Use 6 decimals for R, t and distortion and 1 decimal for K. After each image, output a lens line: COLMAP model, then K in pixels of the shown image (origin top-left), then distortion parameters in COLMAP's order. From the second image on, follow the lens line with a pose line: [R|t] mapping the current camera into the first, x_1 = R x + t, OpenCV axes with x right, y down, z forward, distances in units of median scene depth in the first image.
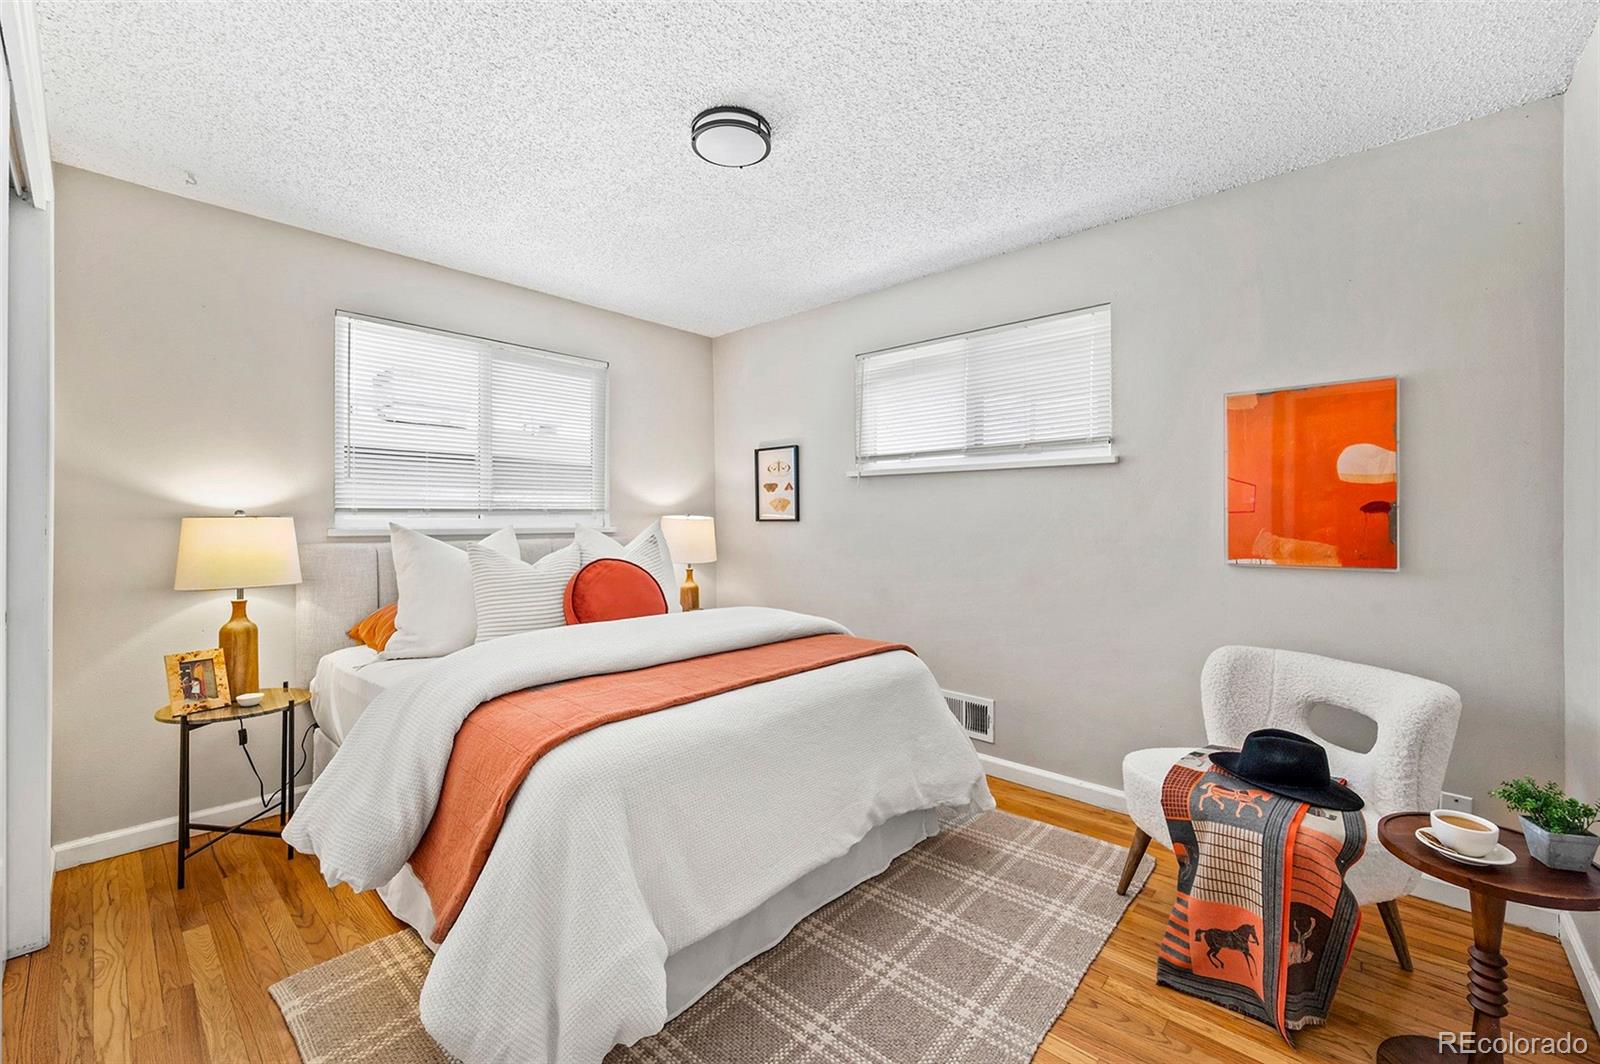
lens RADIAL K [[643.7, 0, 790.0], [0, 643.7, 519.8], [0, 0, 1]] dist [-0.001082, -0.000289]
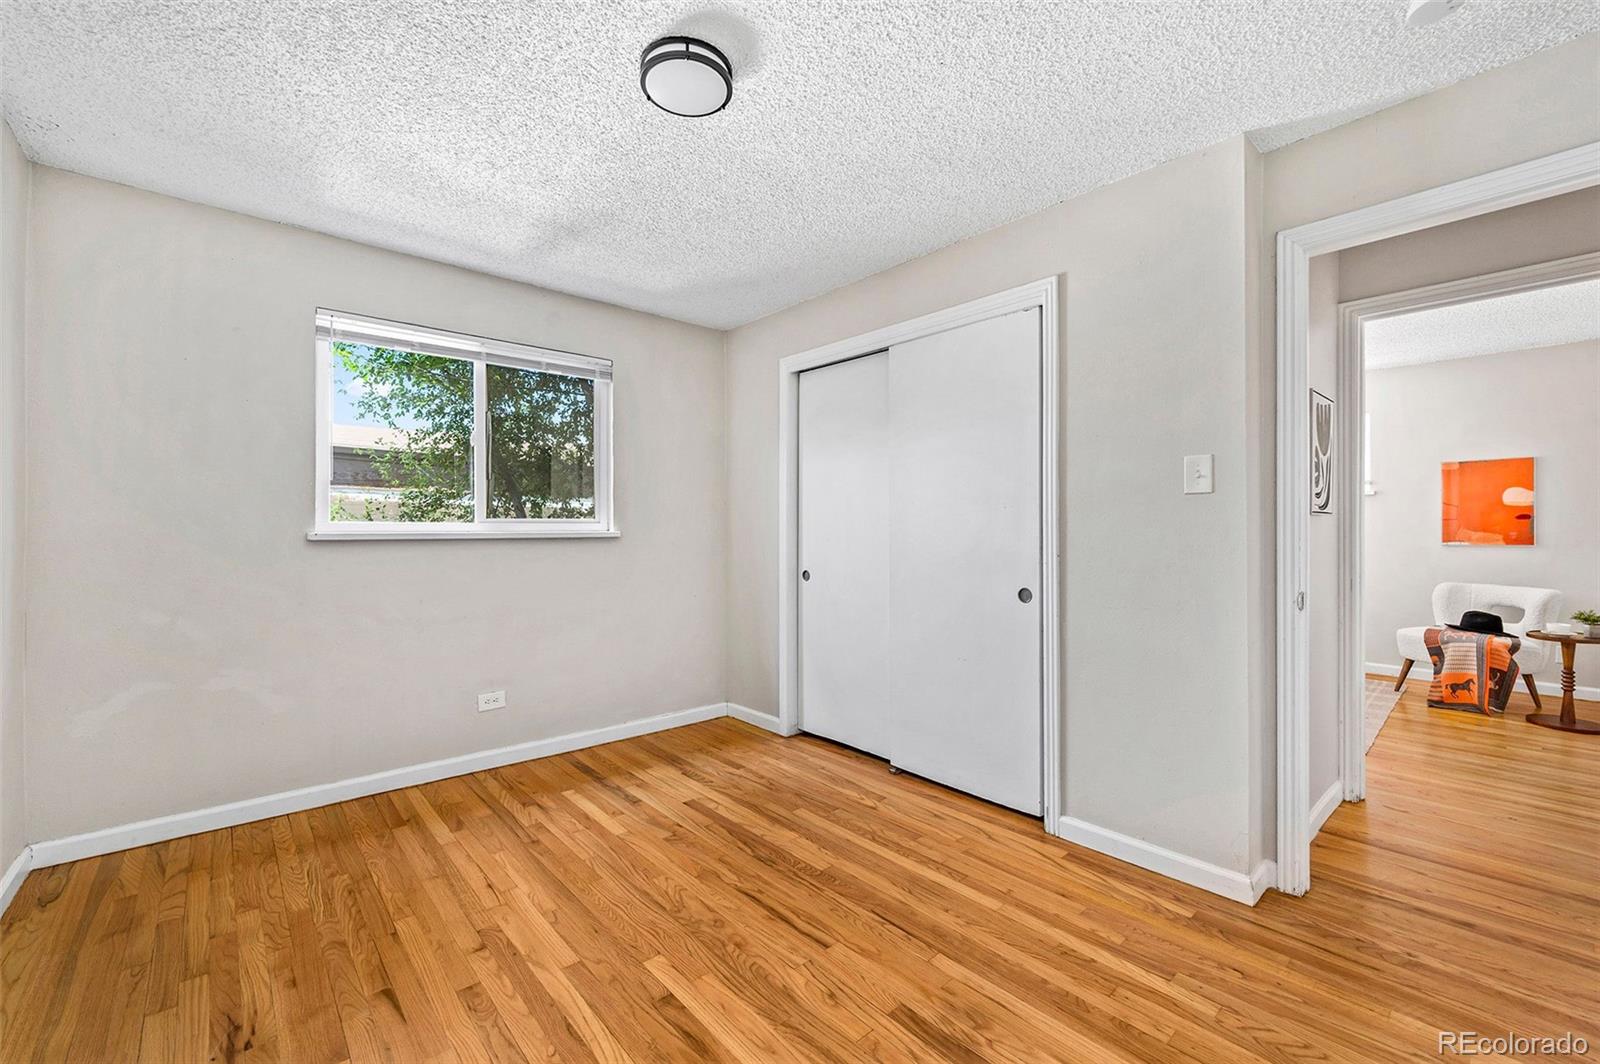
lens RADIAL K [[643.7, 0, 809.8], [0, 643.7, 535.0], [0, 0, 1]] dist [-0.001082, -0.000289]
pose [[0.996876, 0.007655, -0.078610, -1.583596], [-0.007801, 0.999968, -0.001545, 0.075867], [0.078595, 0.002153, 0.996904, -1.627908]]
